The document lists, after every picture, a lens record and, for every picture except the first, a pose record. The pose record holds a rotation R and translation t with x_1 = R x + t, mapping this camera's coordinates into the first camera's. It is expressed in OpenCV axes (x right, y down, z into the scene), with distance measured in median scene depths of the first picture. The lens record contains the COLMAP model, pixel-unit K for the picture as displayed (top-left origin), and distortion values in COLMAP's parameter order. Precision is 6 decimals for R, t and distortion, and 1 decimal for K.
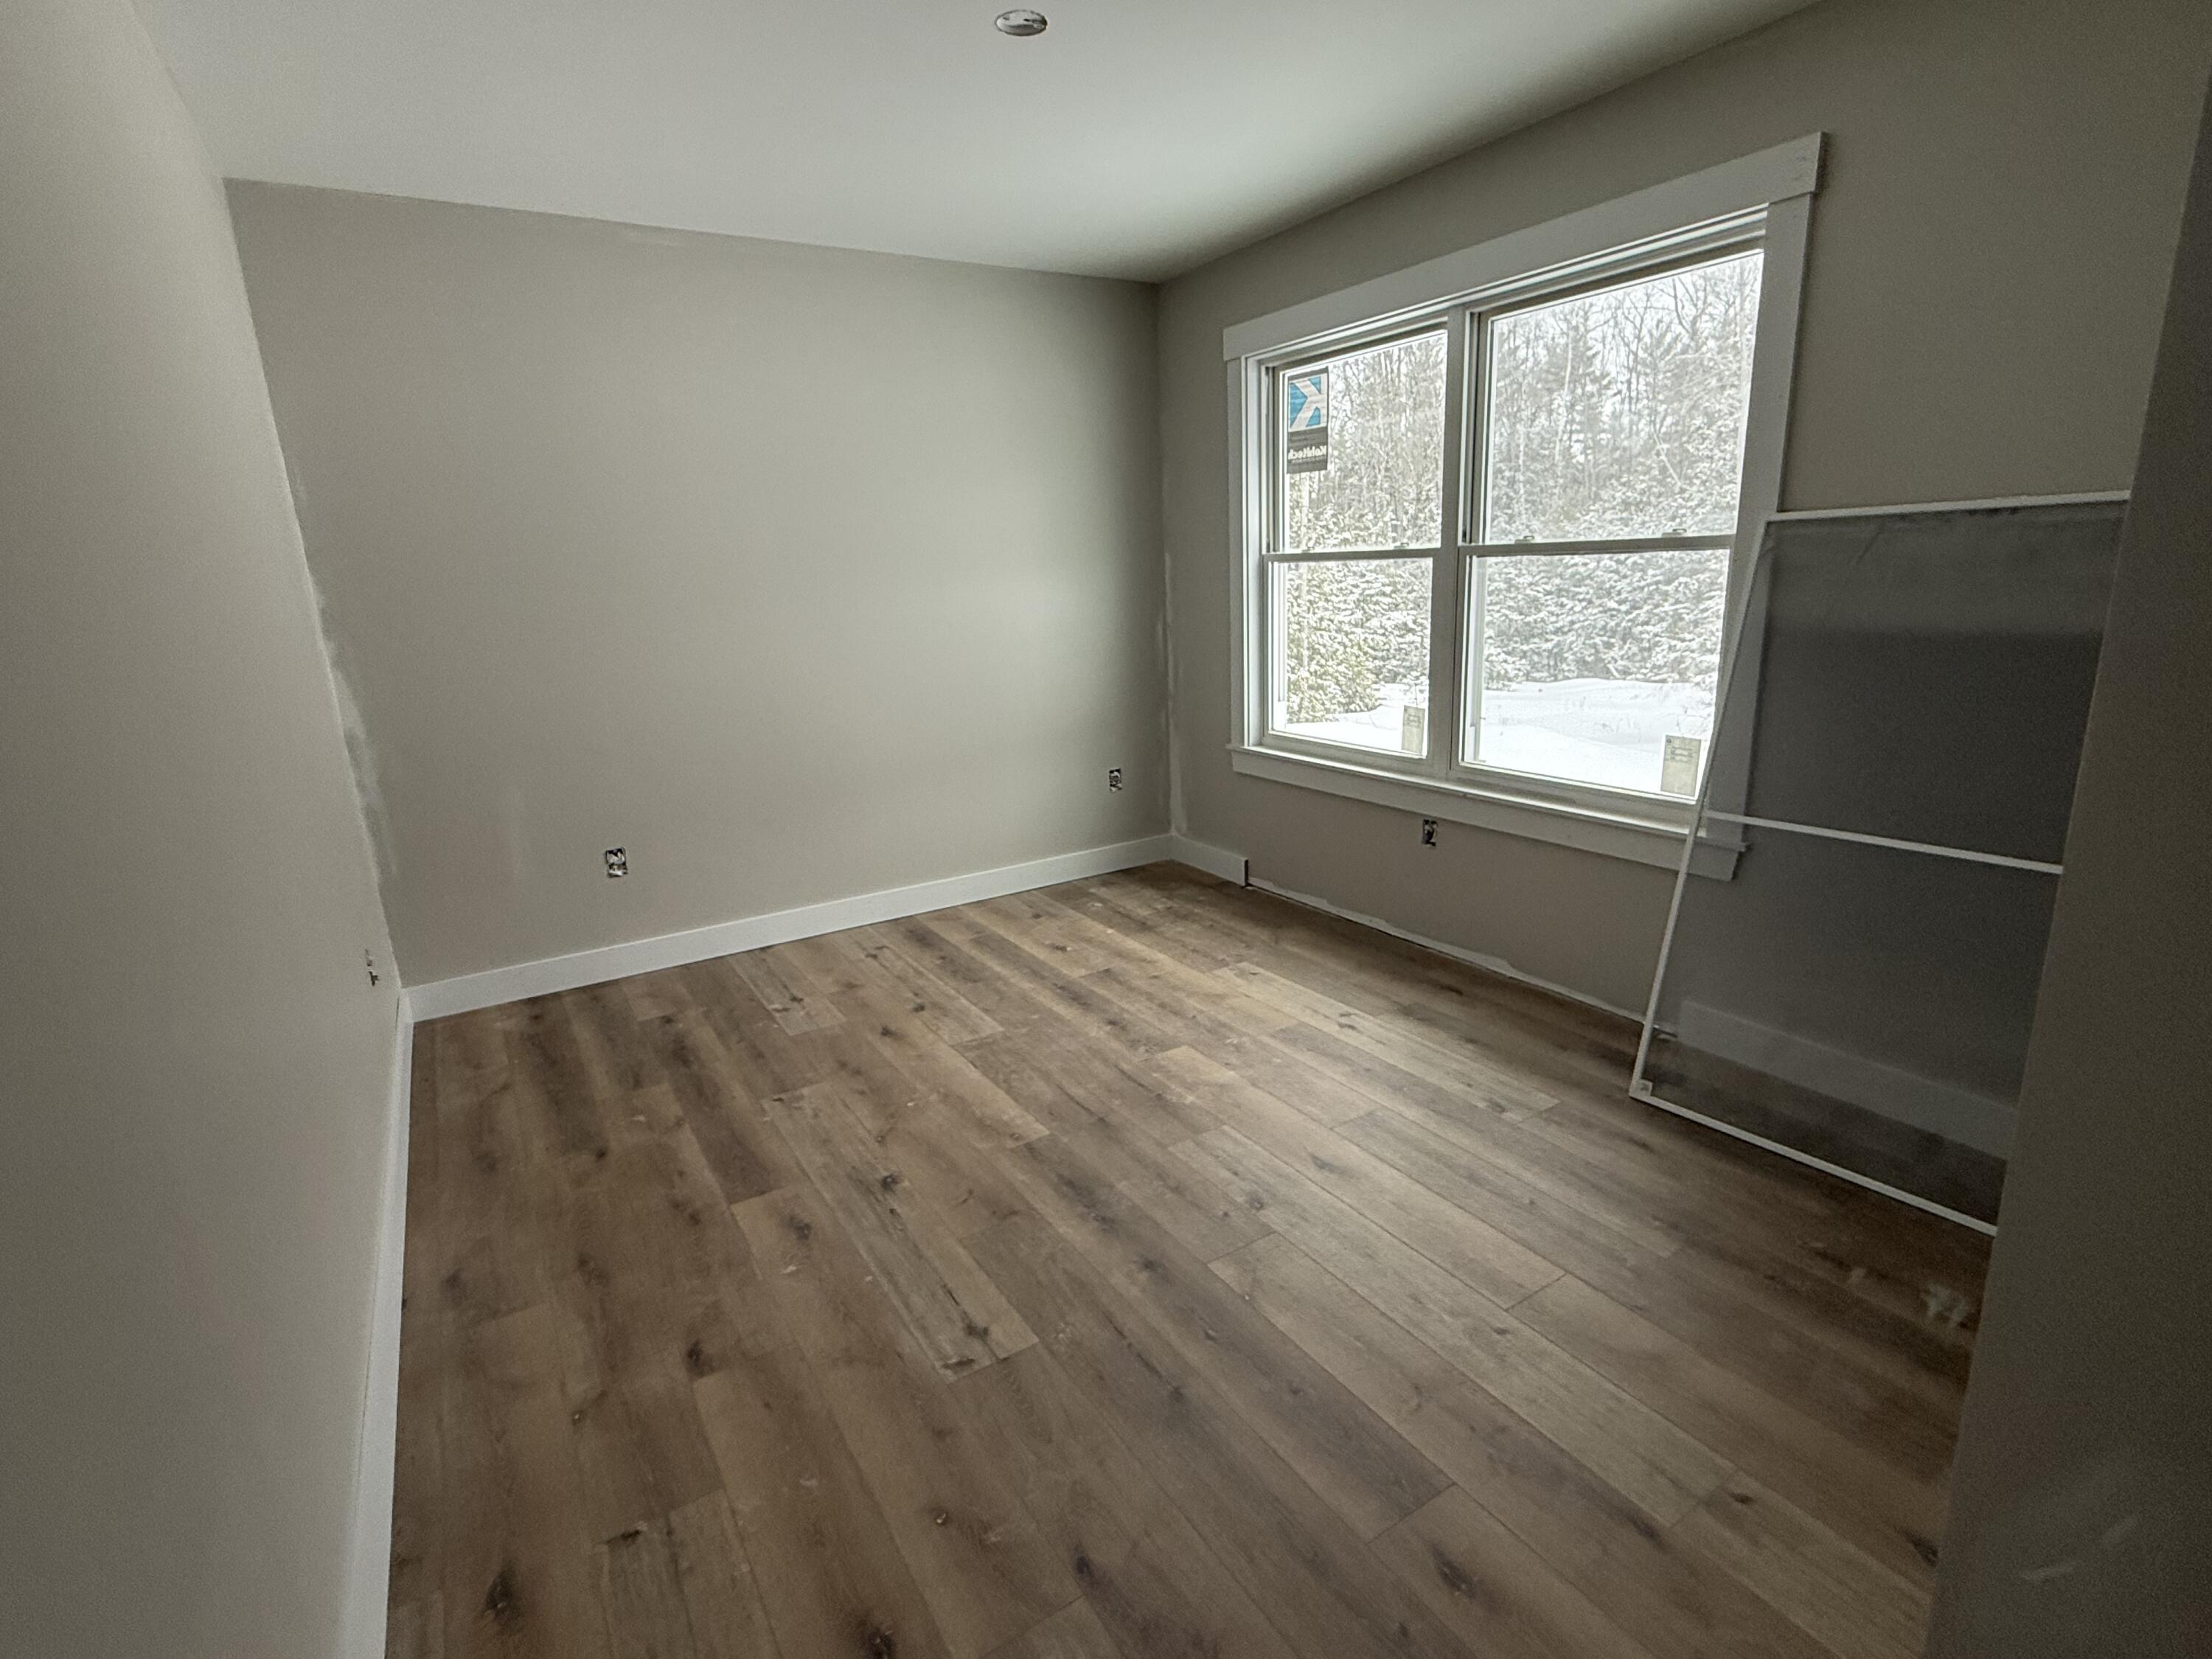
lens RADIAL K [[1043.3, 0, 1106.8], [0, 1043.3, 830.1], [0, 0, 1]] dist [-0.001367, 0.000401]
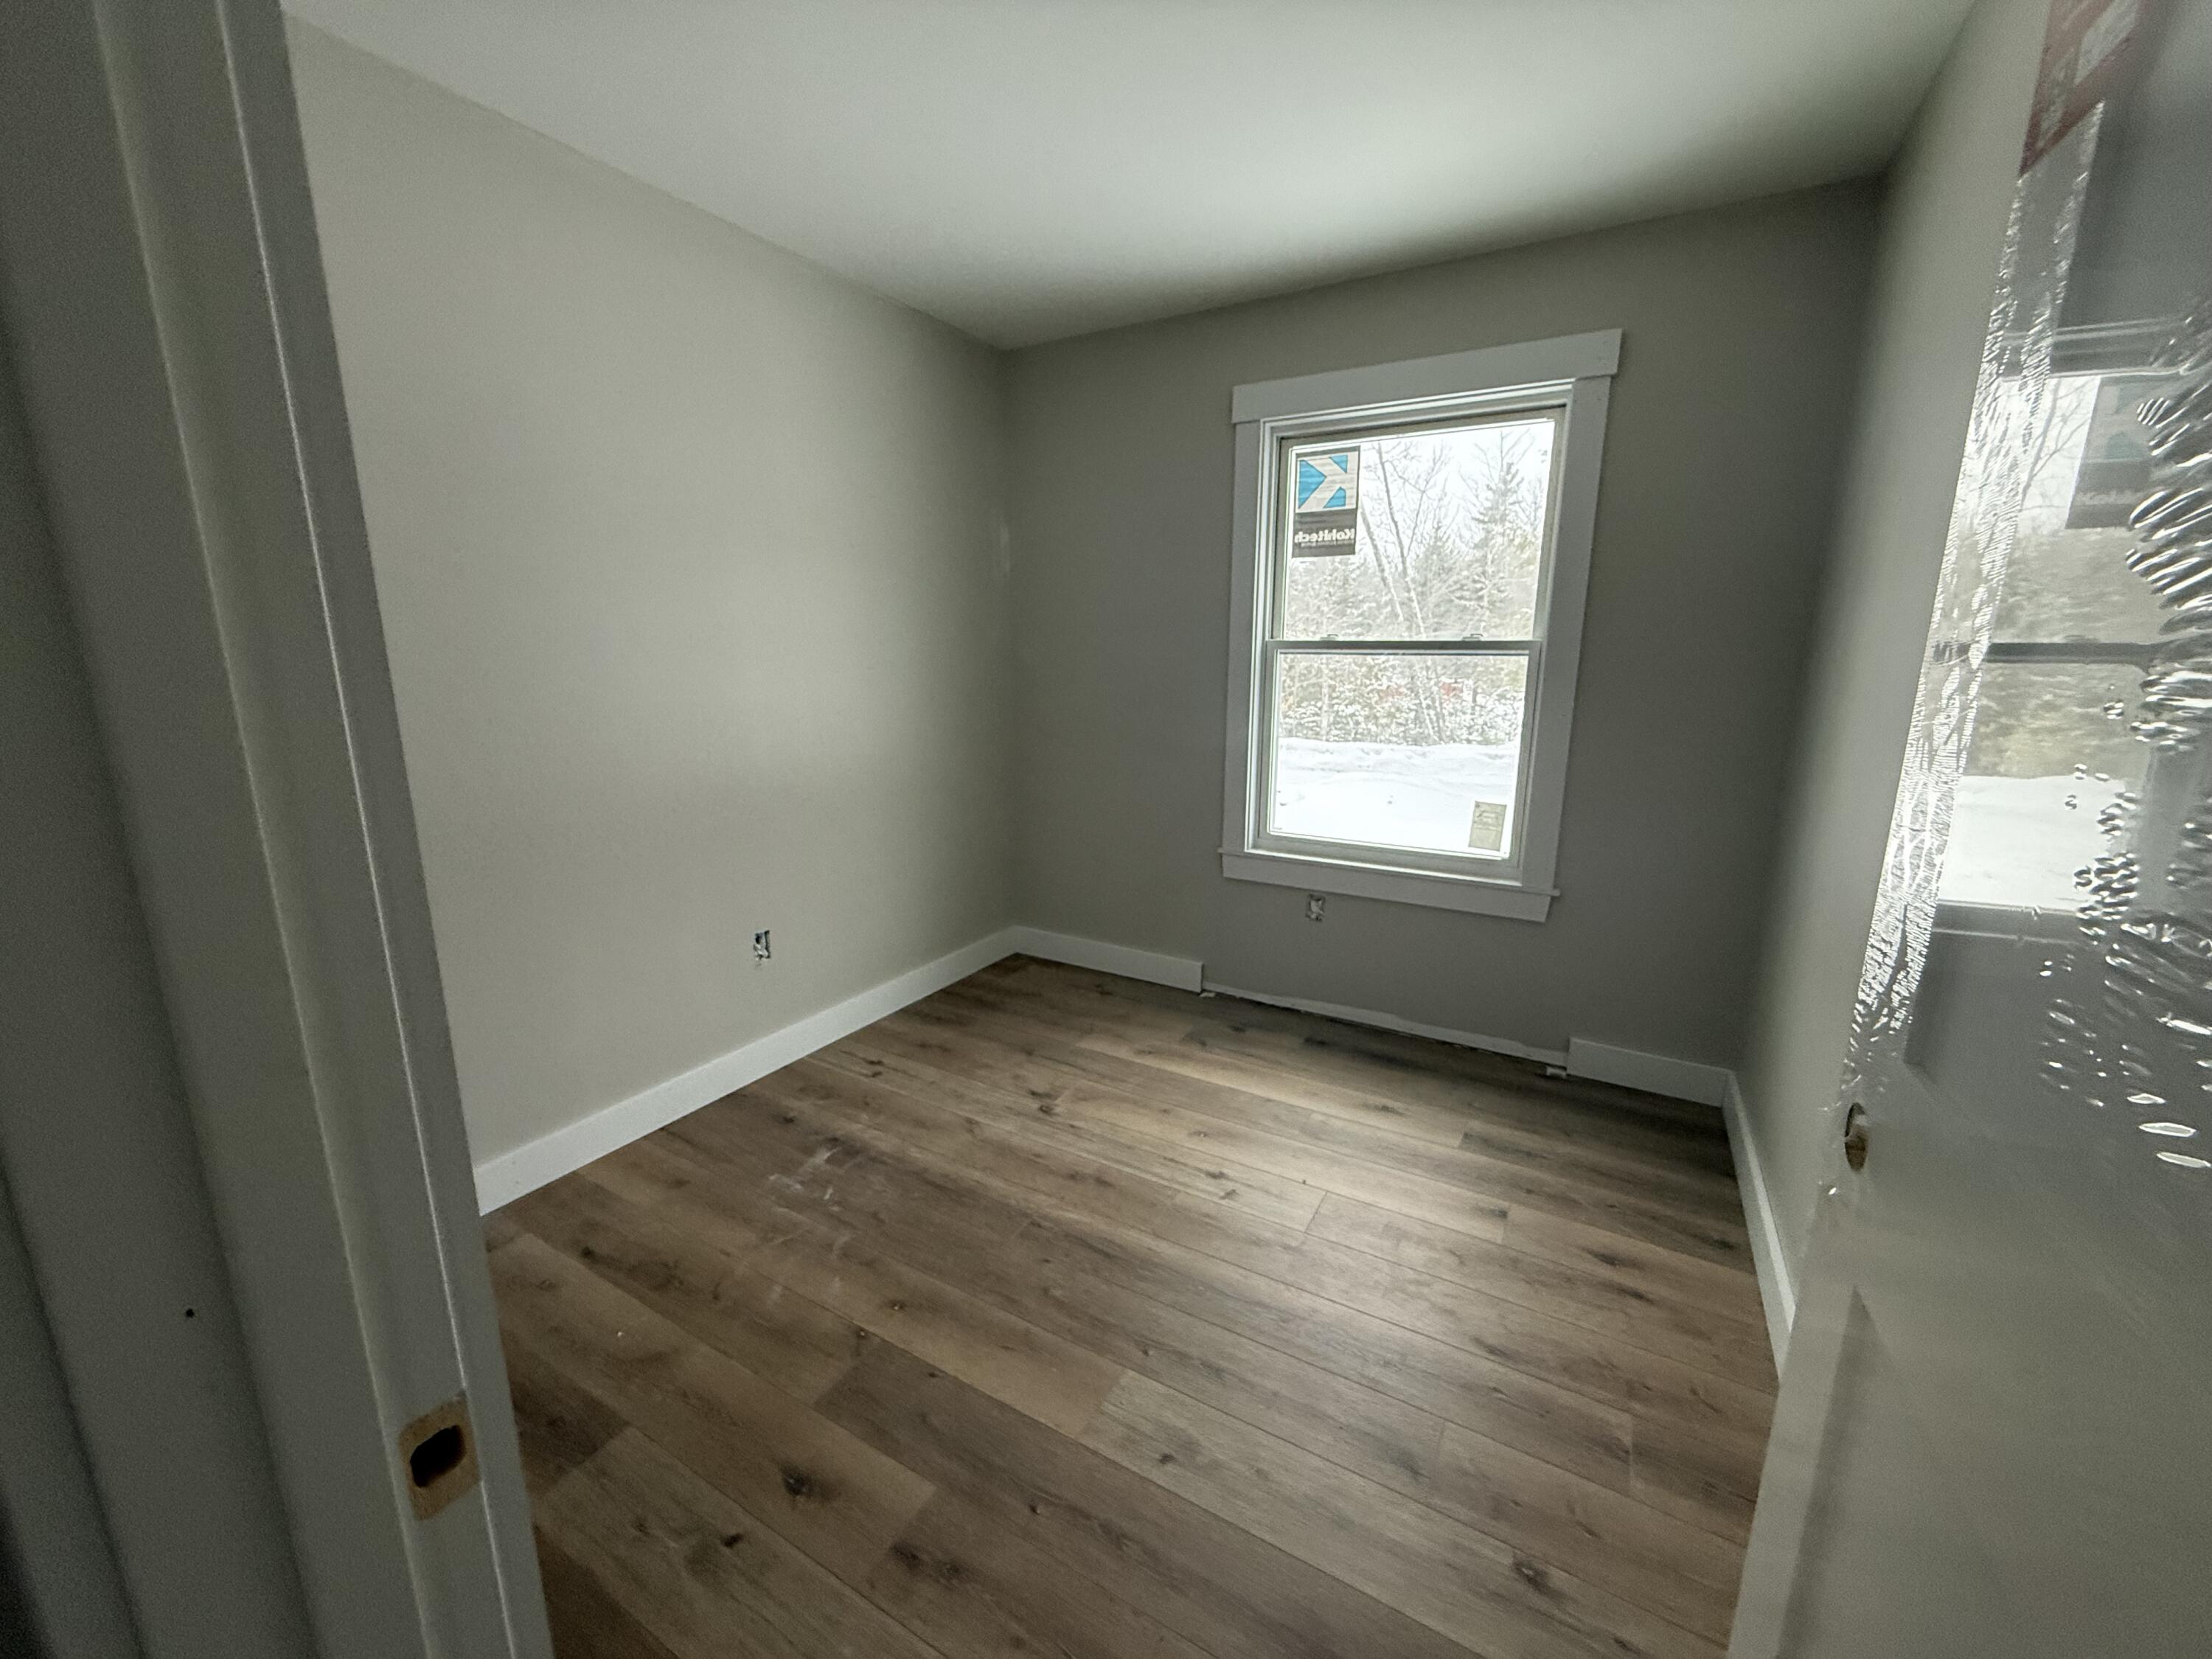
lens RADIAL K [[797.8, 0, 1160.0], [0, 797.8, 799.7], [0, 0, 1]] dist [0.011725, -0.000008]
pose [[0.857376, -0.056846, 0.511542, -0.306323], [0.090310, 0.995078, -0.040786, -0.110374], [-0.506706, 0.081166, 0.858290, 0.475815]]
